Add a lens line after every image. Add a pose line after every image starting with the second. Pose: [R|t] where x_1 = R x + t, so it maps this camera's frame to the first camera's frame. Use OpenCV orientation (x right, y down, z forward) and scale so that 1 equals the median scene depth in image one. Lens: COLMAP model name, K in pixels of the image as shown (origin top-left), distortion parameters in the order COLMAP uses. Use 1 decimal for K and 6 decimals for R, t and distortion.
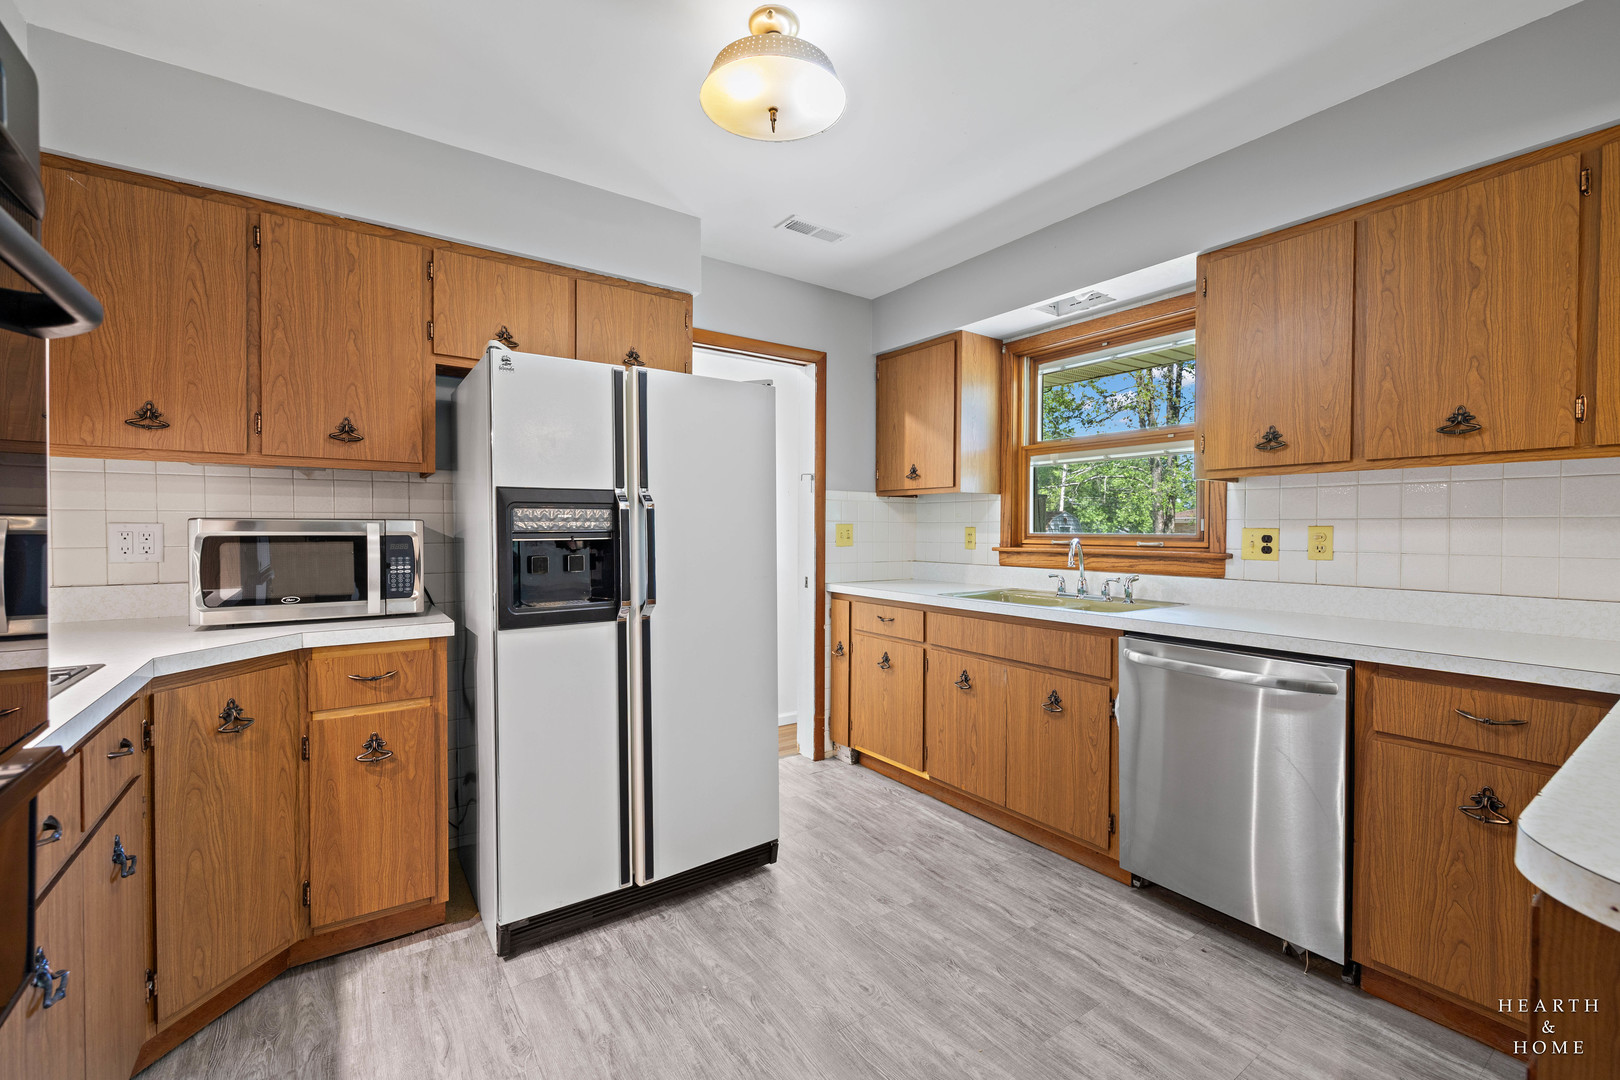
lens RADIAL K [[681.3, 0, 797.7], [0, 681.3, 537.9], [0, 0, 1]] dist [0.003509, -0.001115]
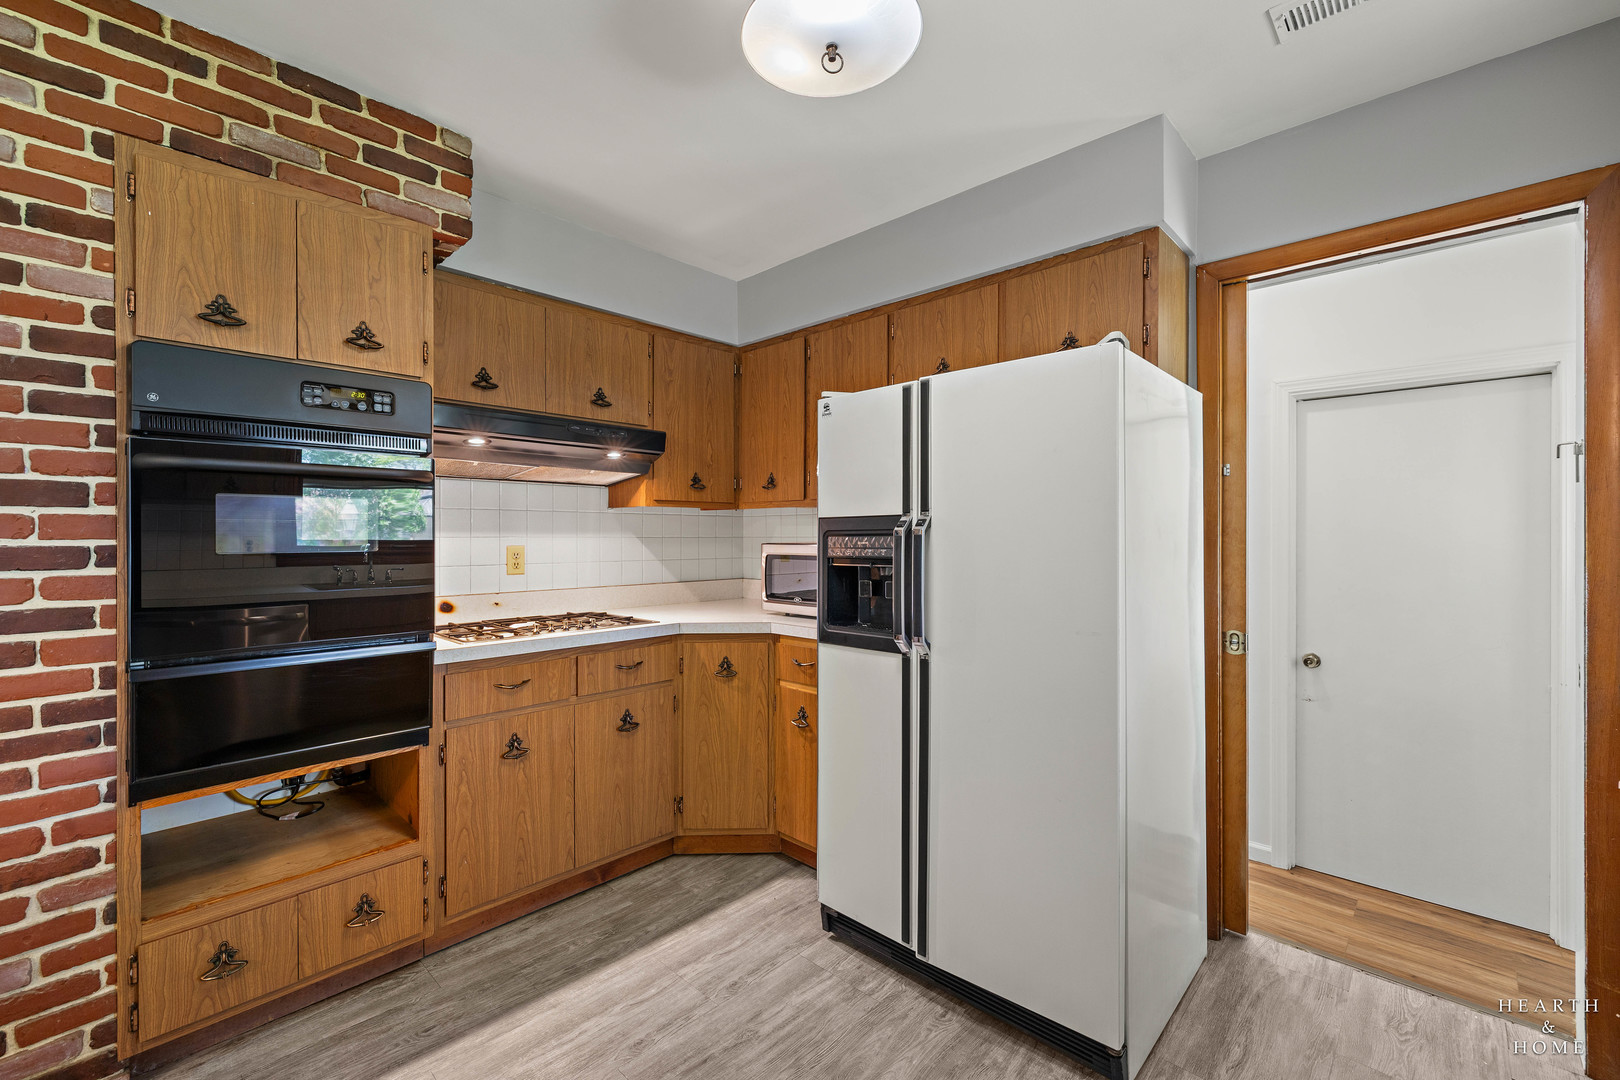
lens RADIAL K [[681.3, 0, 818.8], [0, 681.3, 535.1], [0, 0, 1]] dist [0.003509, -0.001115]
pose [[0.210171, -0.001302, -0.977664, 0.616169], [-0.013826, 0.999895, -0.004304, -0.036917], [0.977567, 0.014421, 0.210131, 0.676198]]
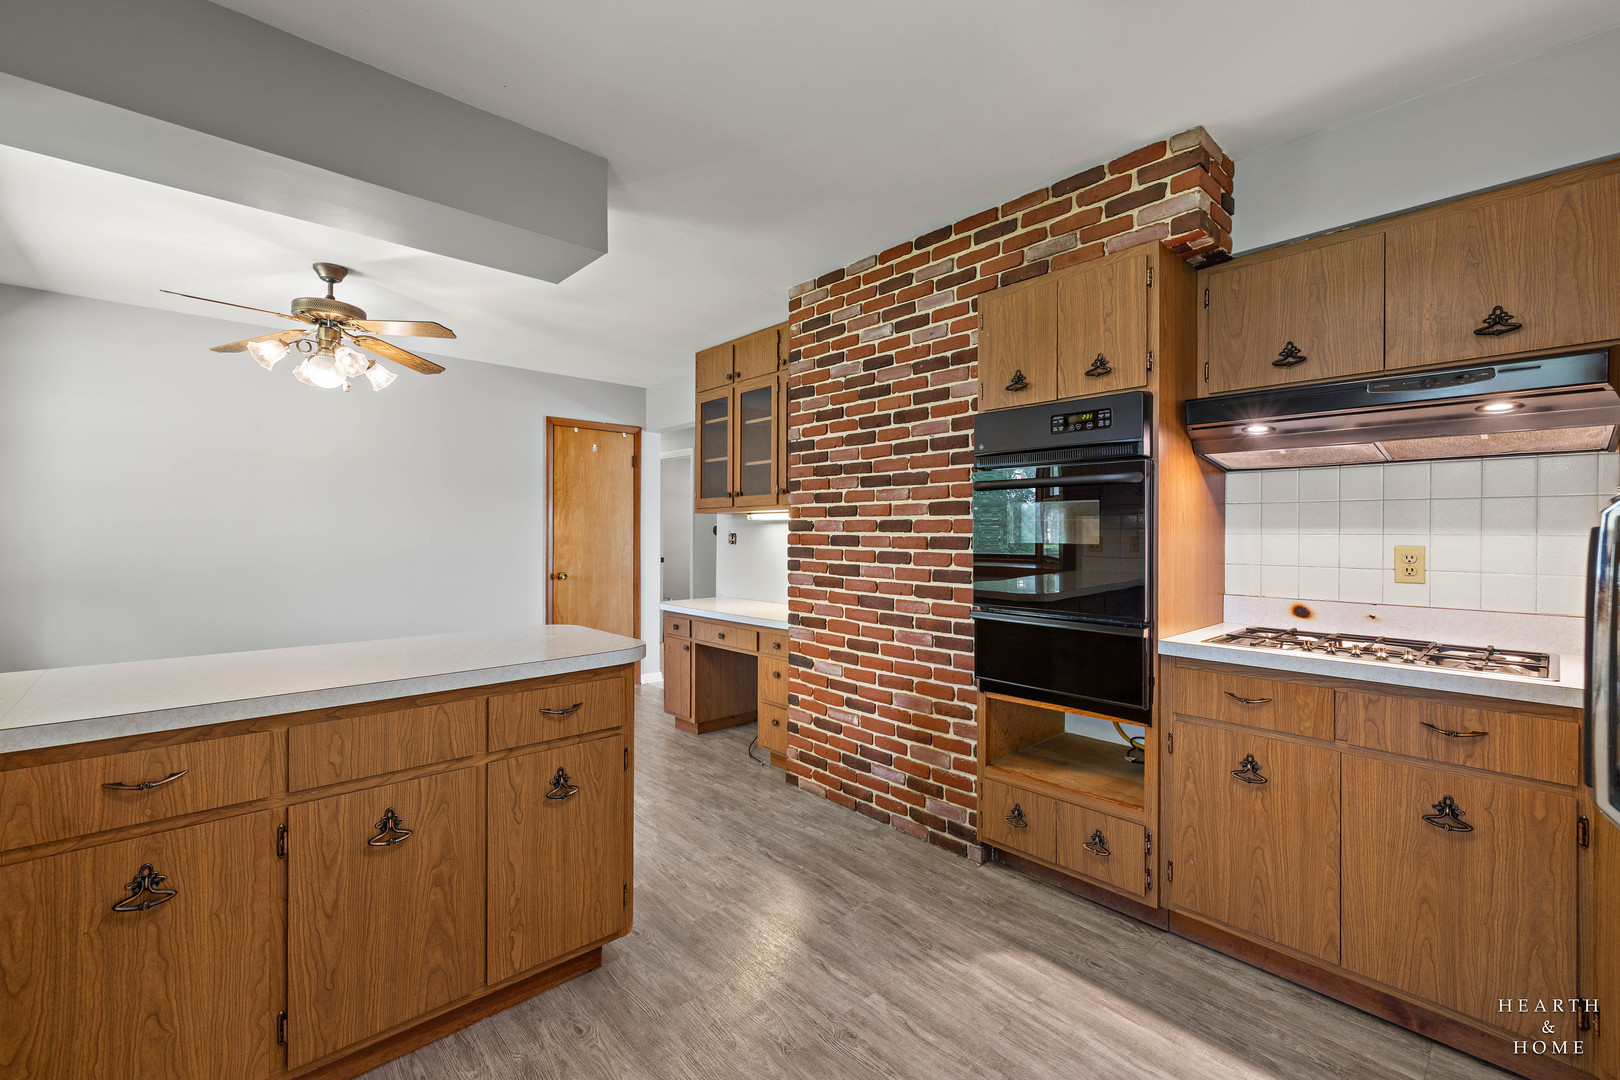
lens RADIAL K [[681.3, 0, 793.1], [0, 681.3, 533.2], [0, 0, 1]] dist [0.003509, -0.001115]
pose [[-0.993019, -0.005910, -0.117806, 0.227644], [-0.007817, 0.999846, 0.015734, -0.041703], [0.117695, 0.016545, -0.992912, 1.285296]]
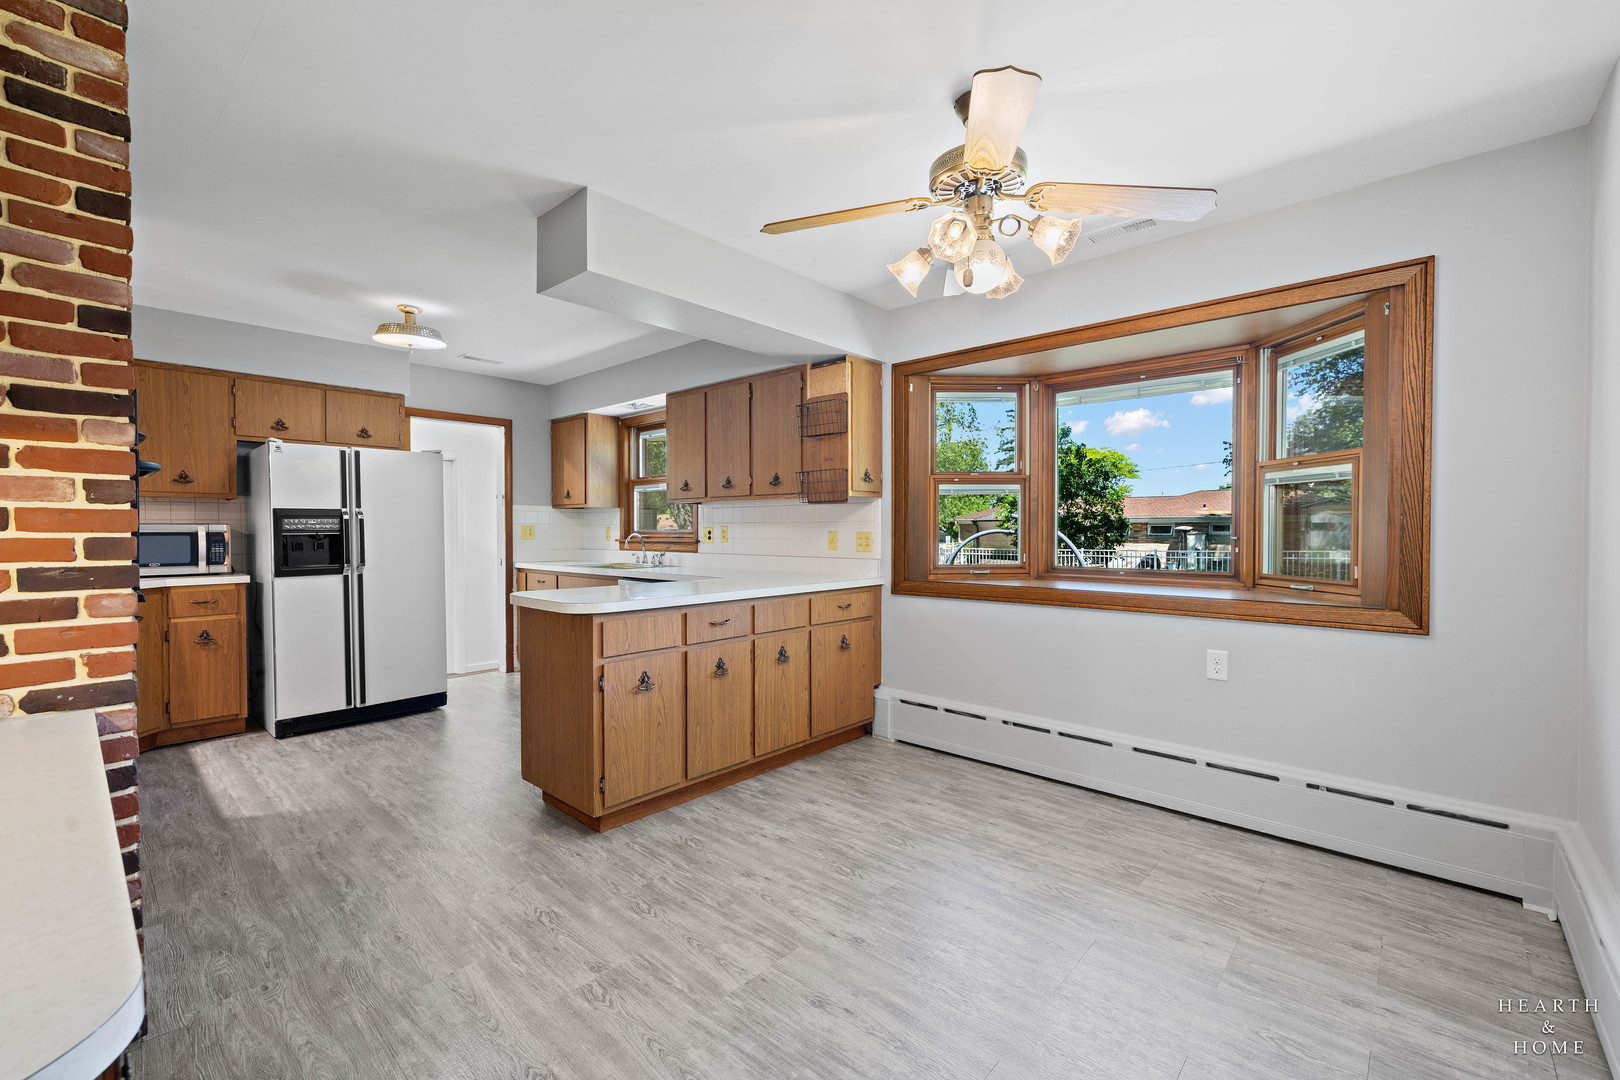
lens RADIAL K [[681.3, 0, 800.8], [0, 681.3, 537.6], [0, 0, 1]] dist [0.003509, -0.001115]
pose [[0.975444, -0.006028, 0.220167, 0.597511], [0.006414, 0.999979, -0.001036, 0.023481], [-0.220156, 0.002423, 0.975462, -1.236126]]
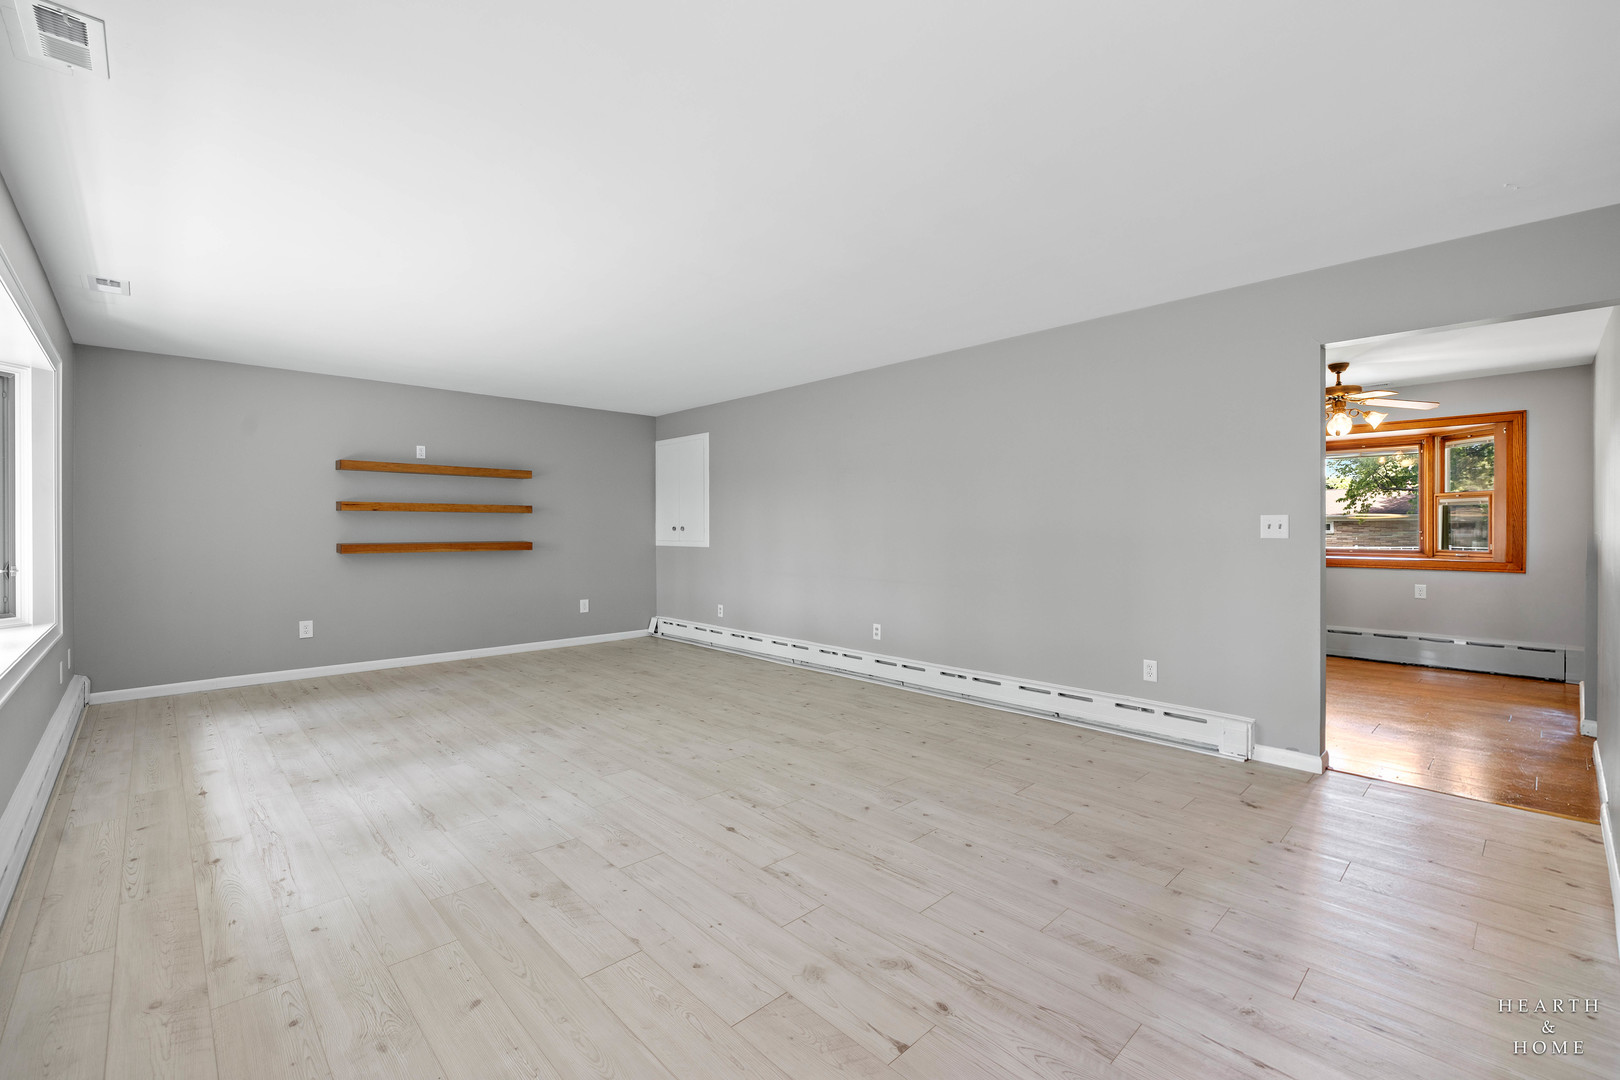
lens RADIAL K [[681.3, 0, 811.5], [0, 681.3, 527.9], [0, 0, 1]] dist [0.003509, -0.001115]
pose [[0.987613, -0.003308, 0.156874, -1.285789], [0.005923, 0.999851, -0.016206, 0.044082], [-0.156797, 0.016934, 0.987486, -2.539949]]
